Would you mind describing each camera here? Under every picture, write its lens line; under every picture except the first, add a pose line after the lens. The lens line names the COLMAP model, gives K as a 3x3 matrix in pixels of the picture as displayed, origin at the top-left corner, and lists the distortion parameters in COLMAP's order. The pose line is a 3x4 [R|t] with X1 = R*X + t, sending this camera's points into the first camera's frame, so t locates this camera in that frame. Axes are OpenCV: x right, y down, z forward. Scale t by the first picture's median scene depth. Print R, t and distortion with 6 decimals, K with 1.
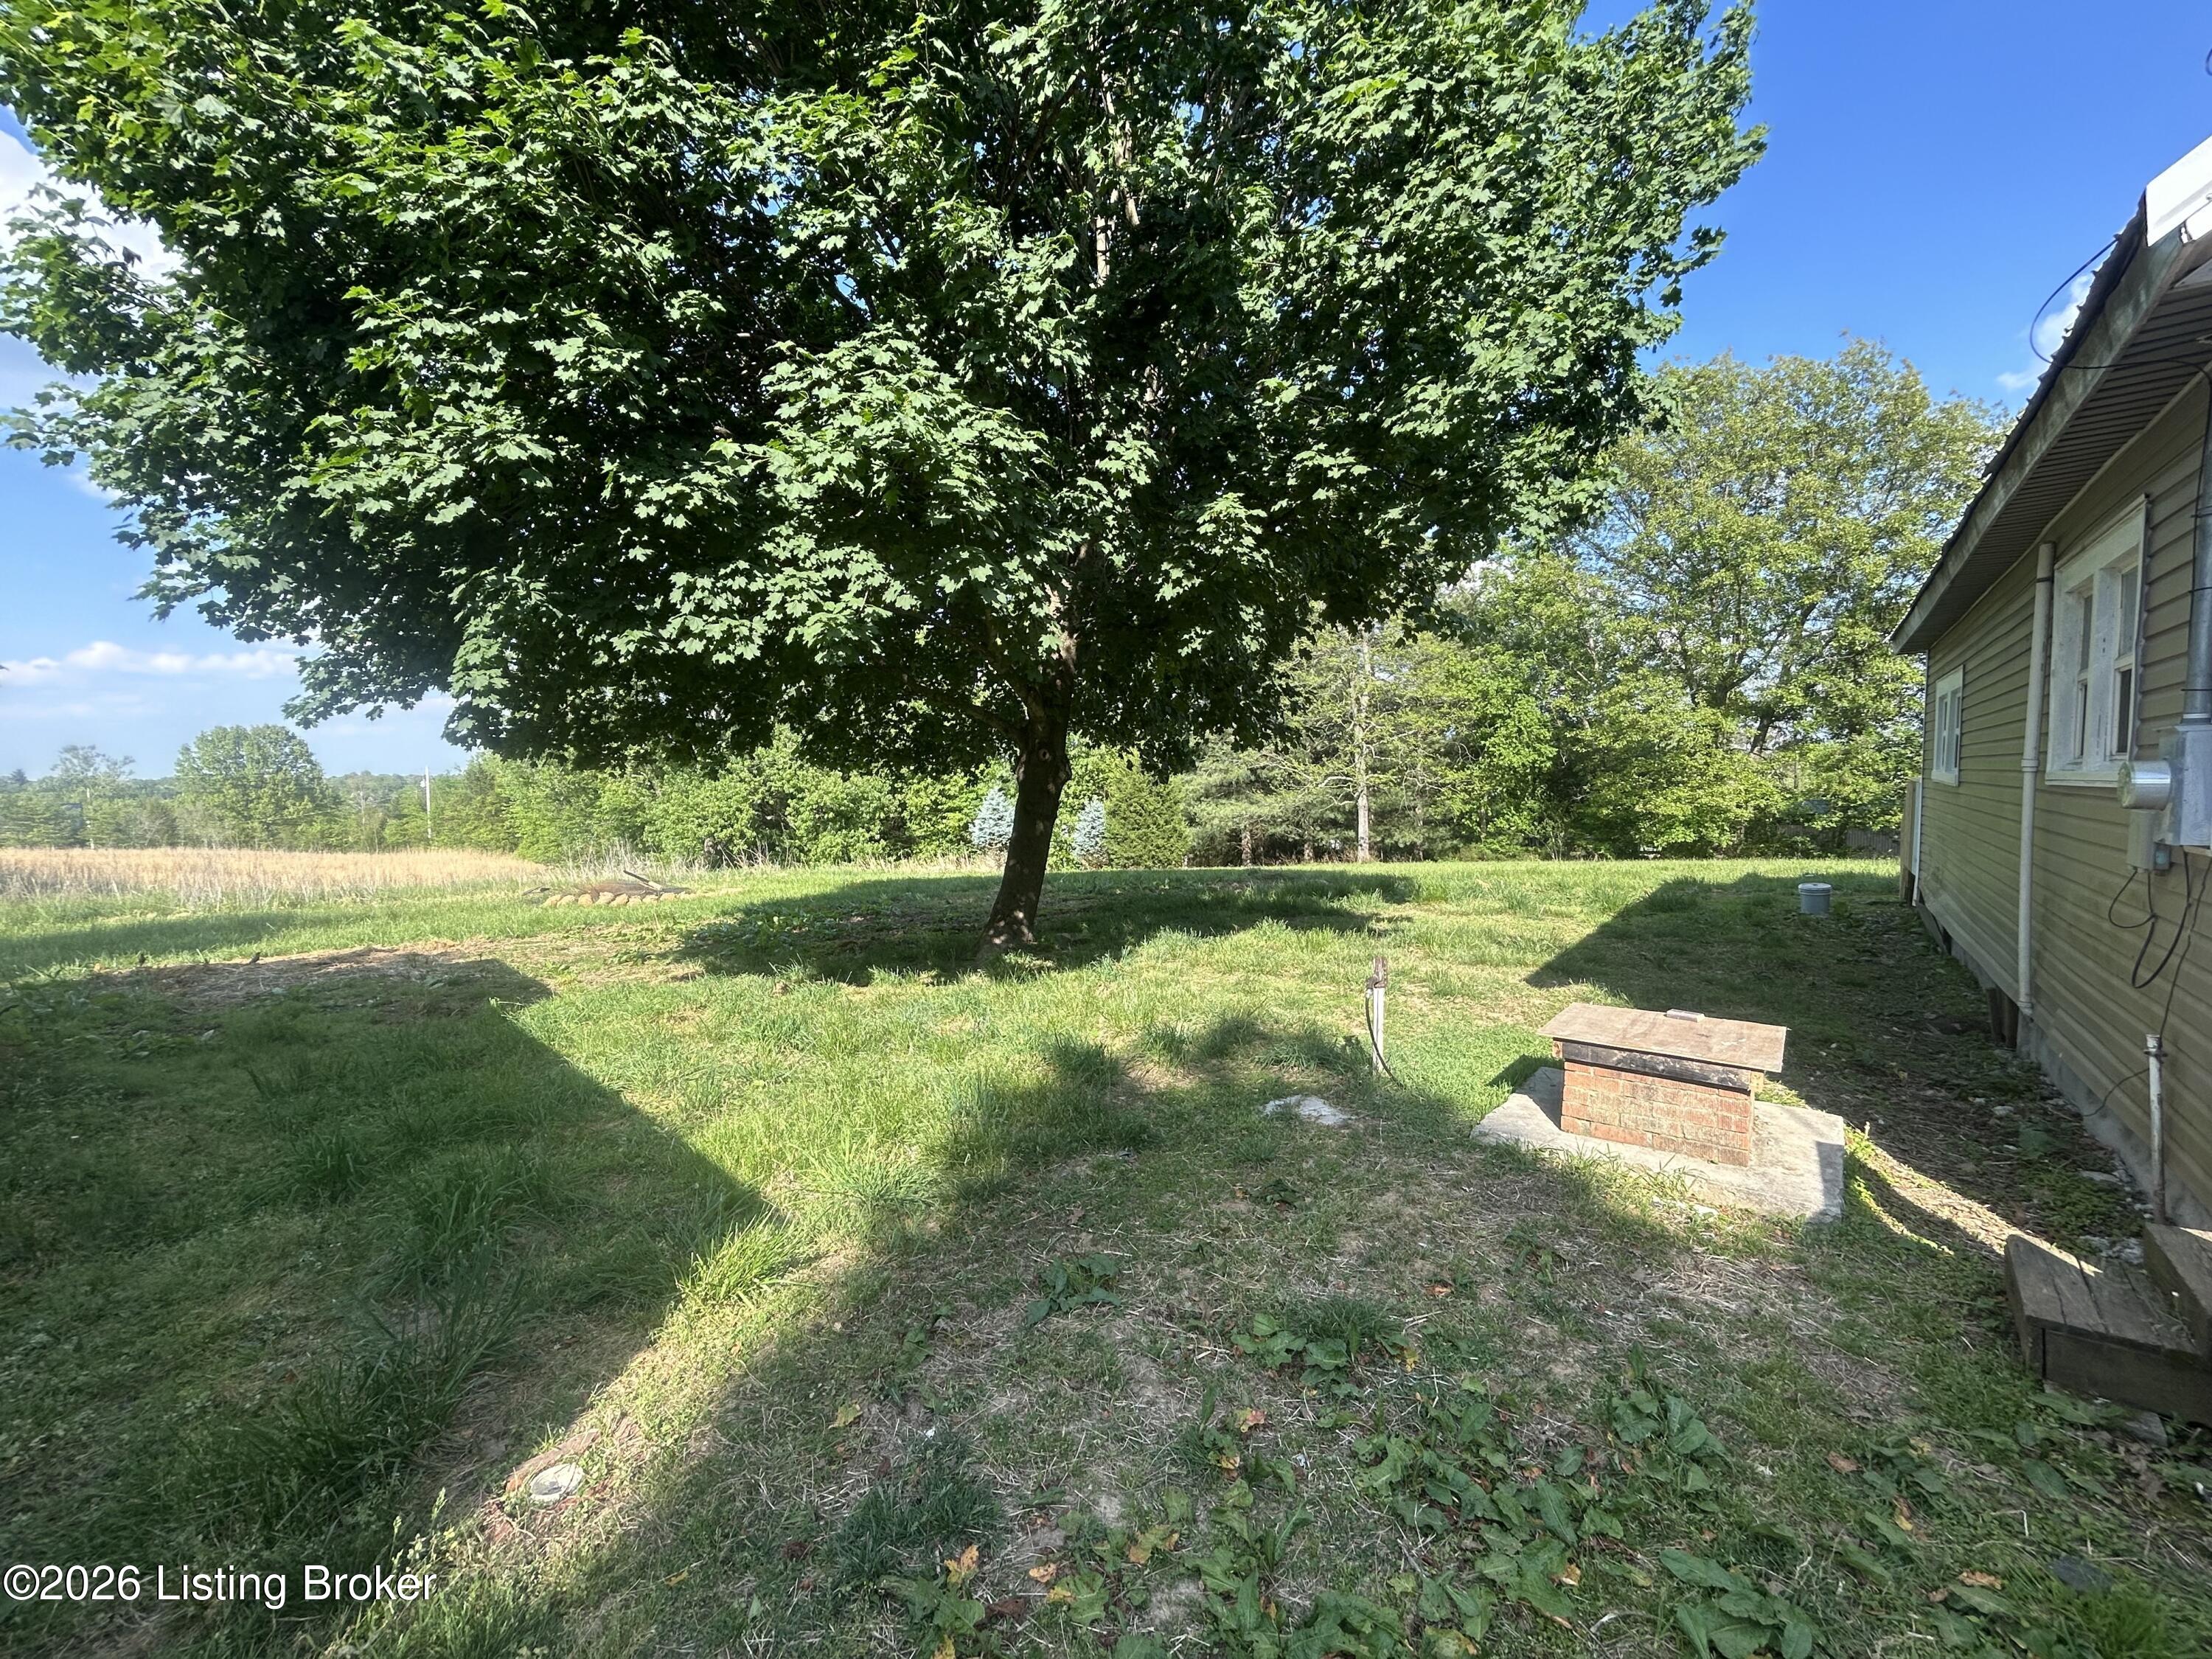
lens RADIAL K [[911.3, 0, 1098.1], [0, 911.3, 828.6], [0, 0, 1]] dist [-0.000937, -0.000208]
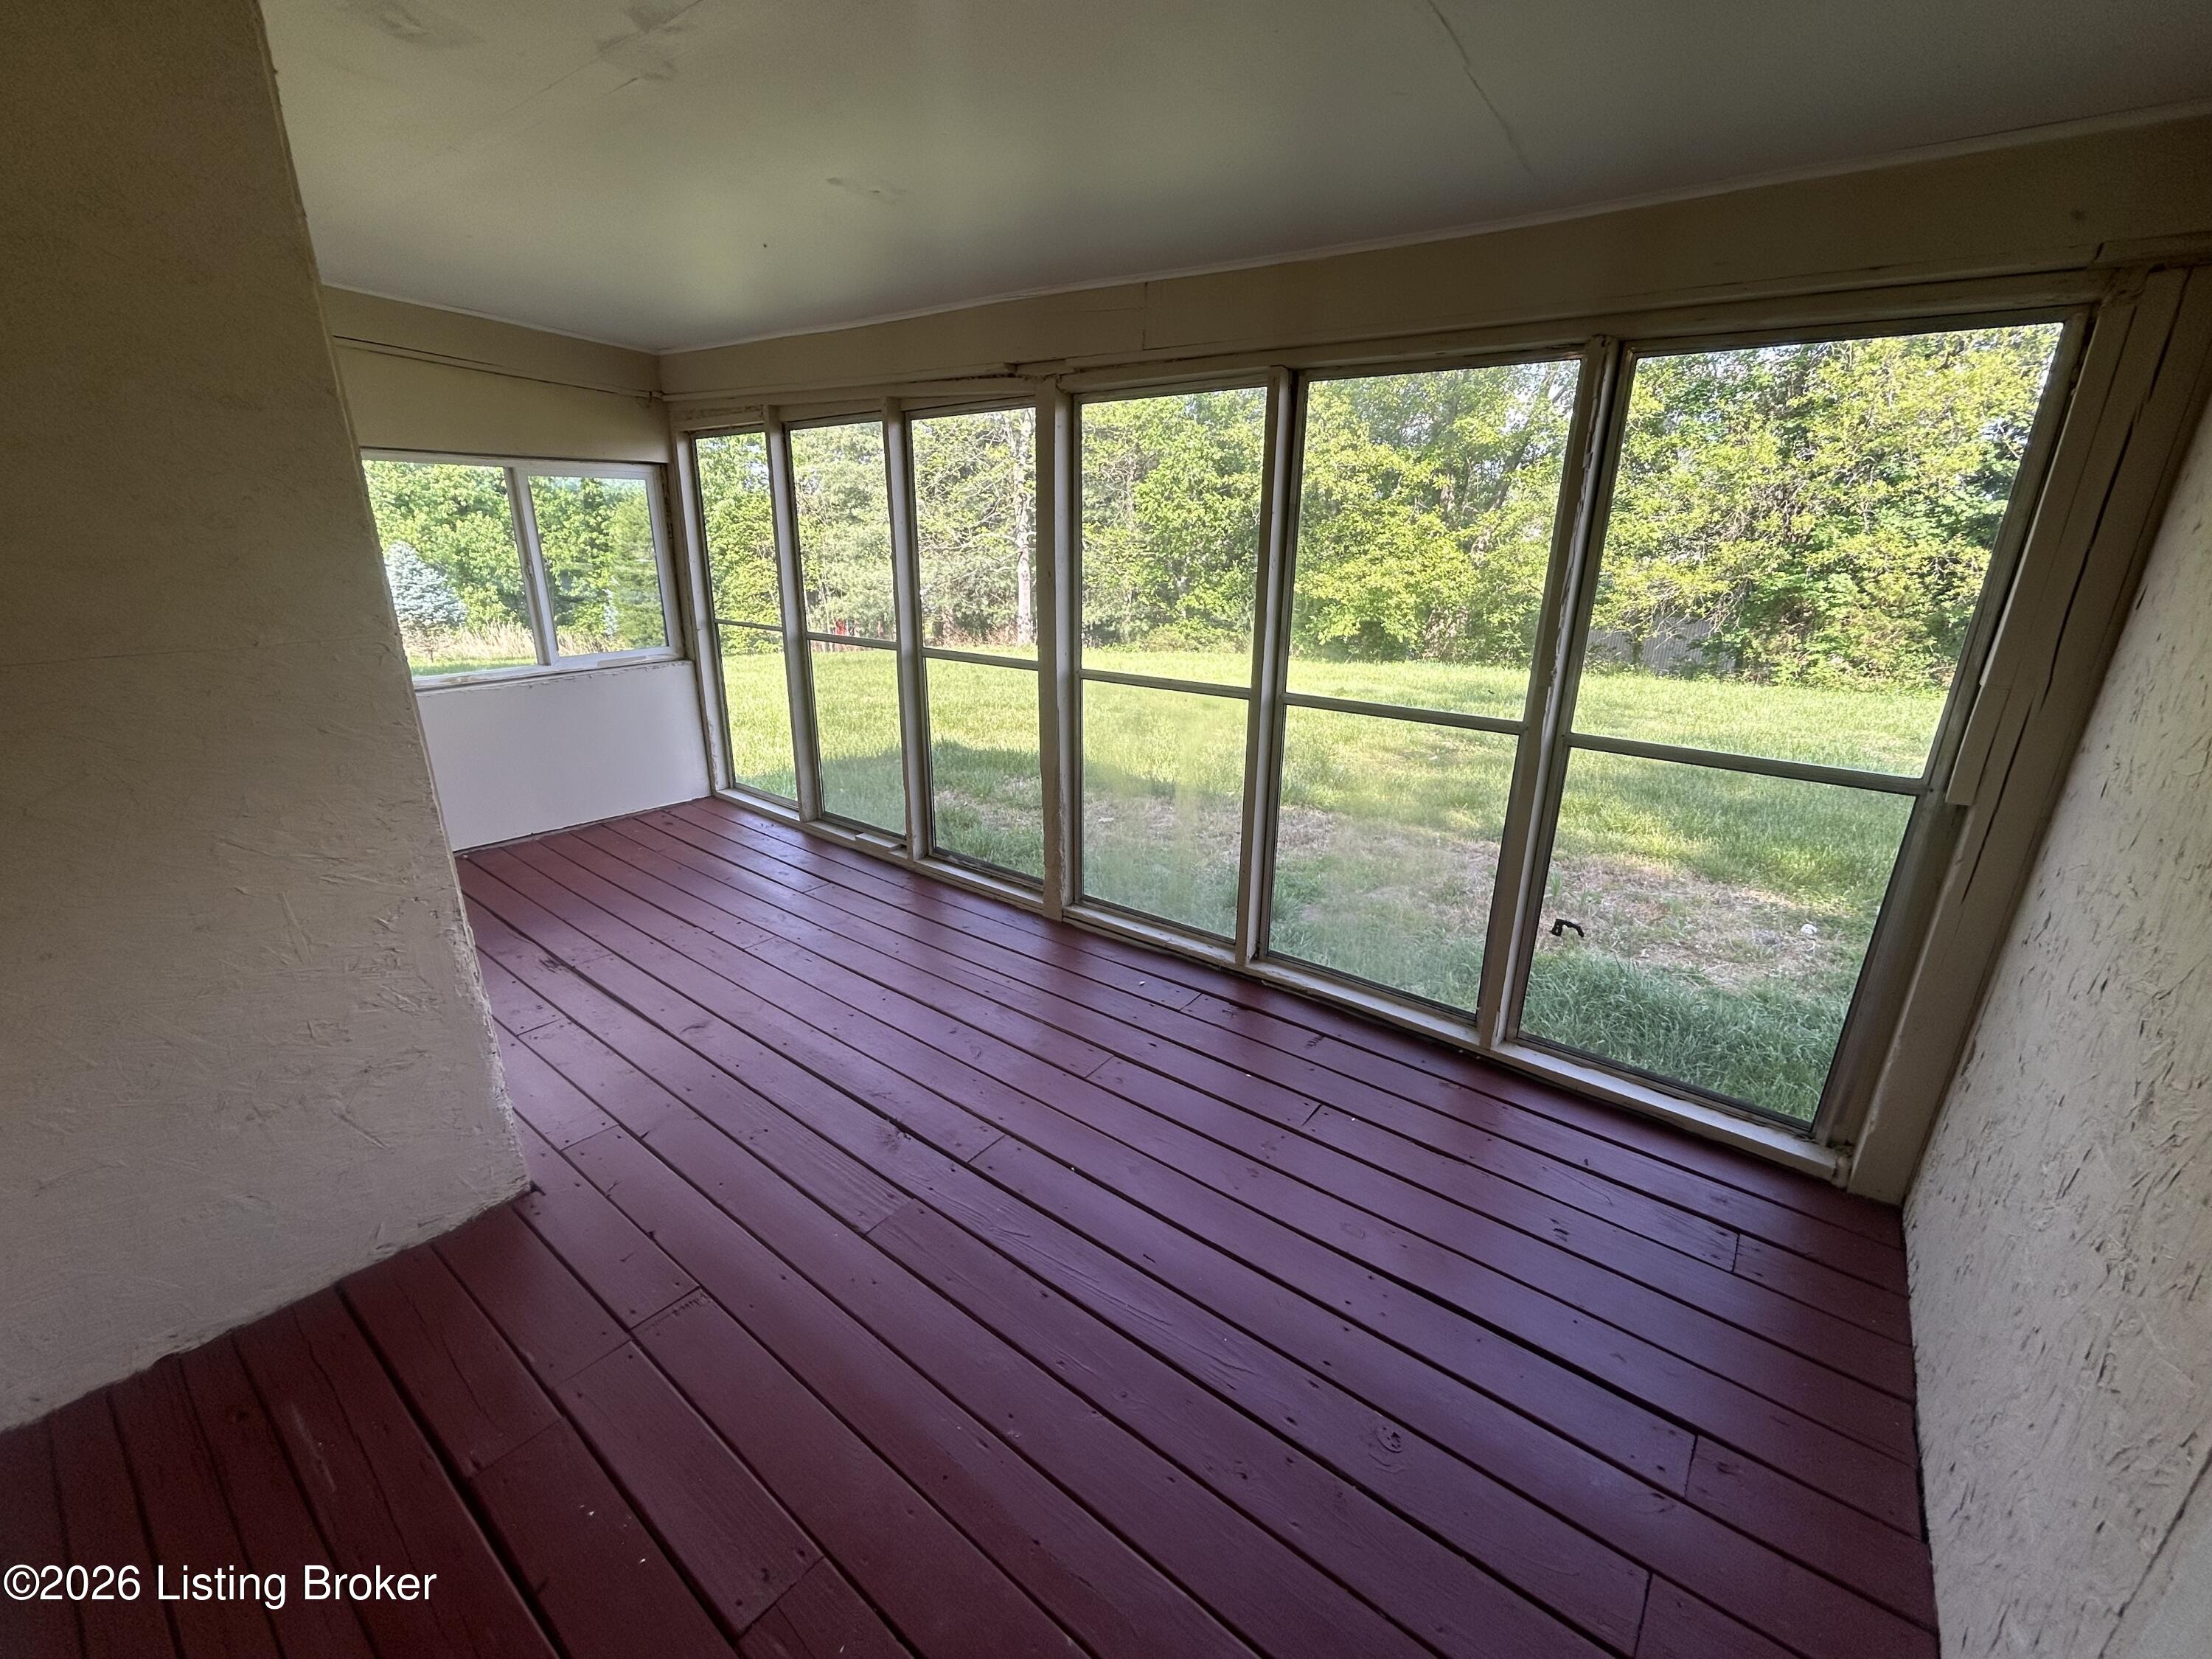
lens RADIAL K [[911.3, 0, 1098.1], [0, 911.3, 828.6], [0, 0, 1]] dist [-0.000937, -0.000208]
pose [[0.999727, 0.023329, -0.001476, 0.484080], [-0.022135, 0.965061, 0.261089, -0.025768], [0.007515, -0.260985, 0.965314, 0.252344]]
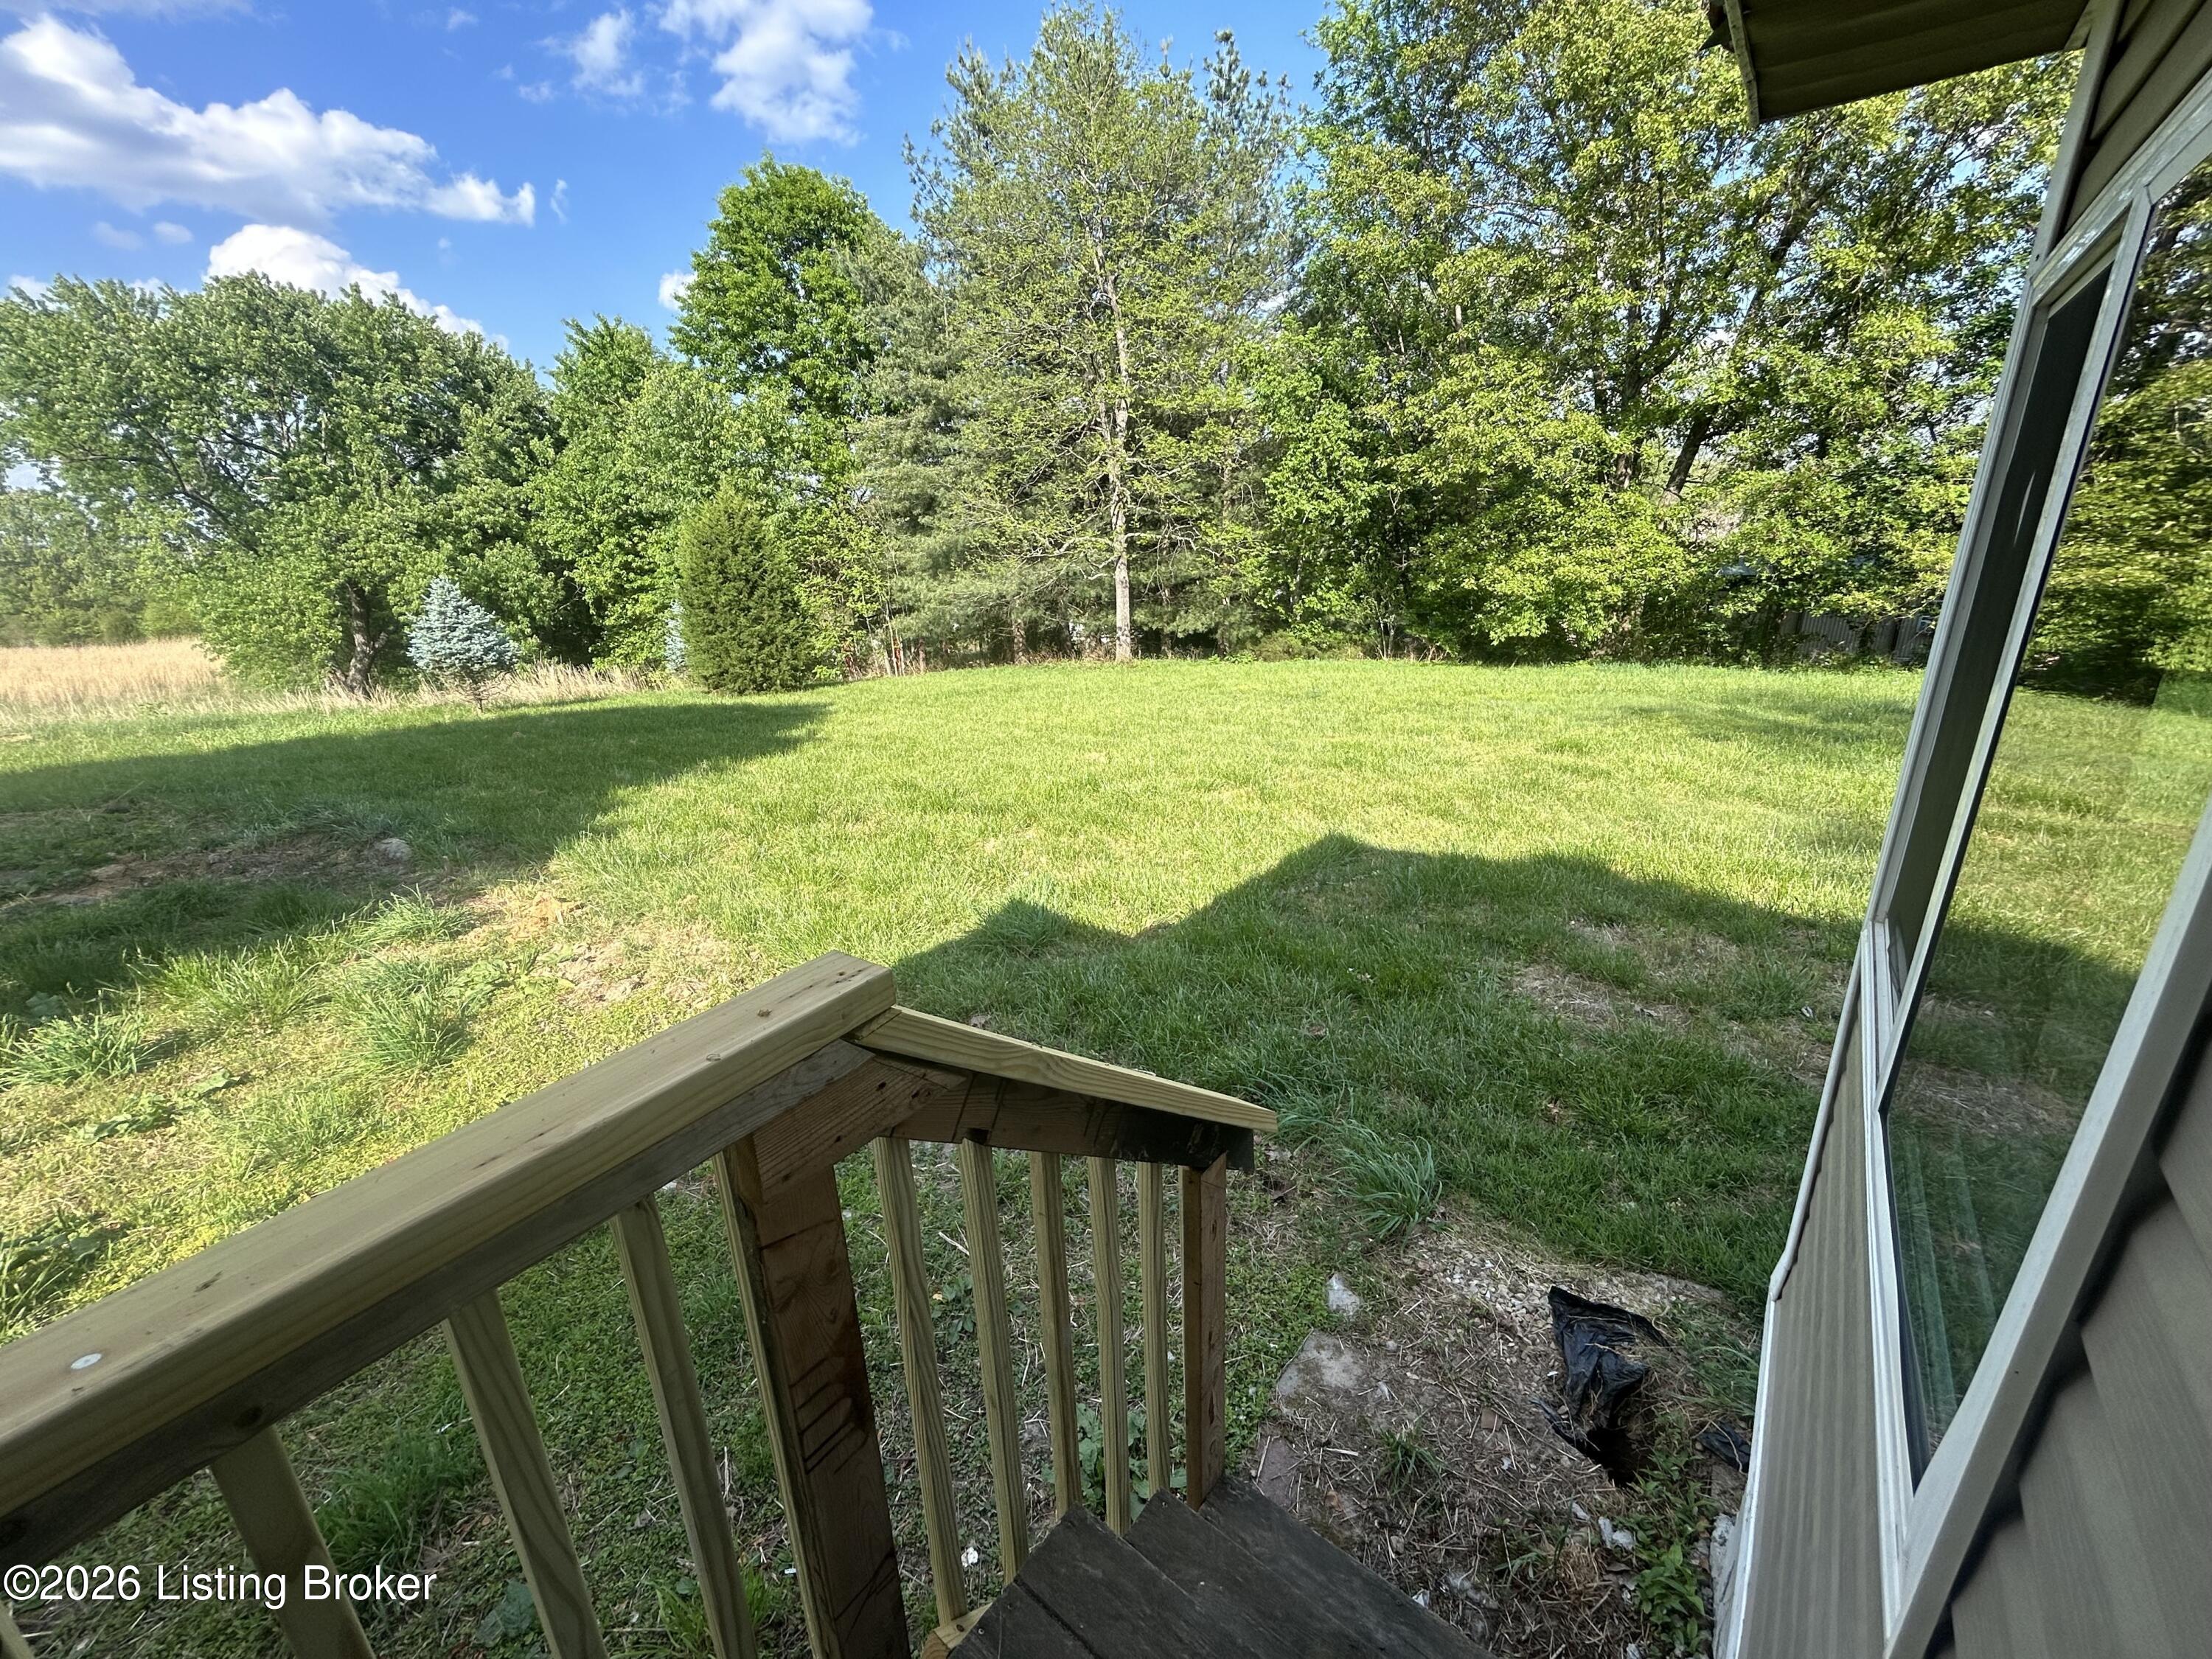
lens RADIAL K [[911.3, 0, 1098.1], [0, 911.3, 828.6], [0, 0, 1]] dist [-0.000937, -0.000208]
pose [[0.999802, -0.018616, -0.006995, 0.368175], [0.019795, 0.965287, 0.260441, -0.031166], [0.001904, -0.260528, 0.965464, 0.364342]]
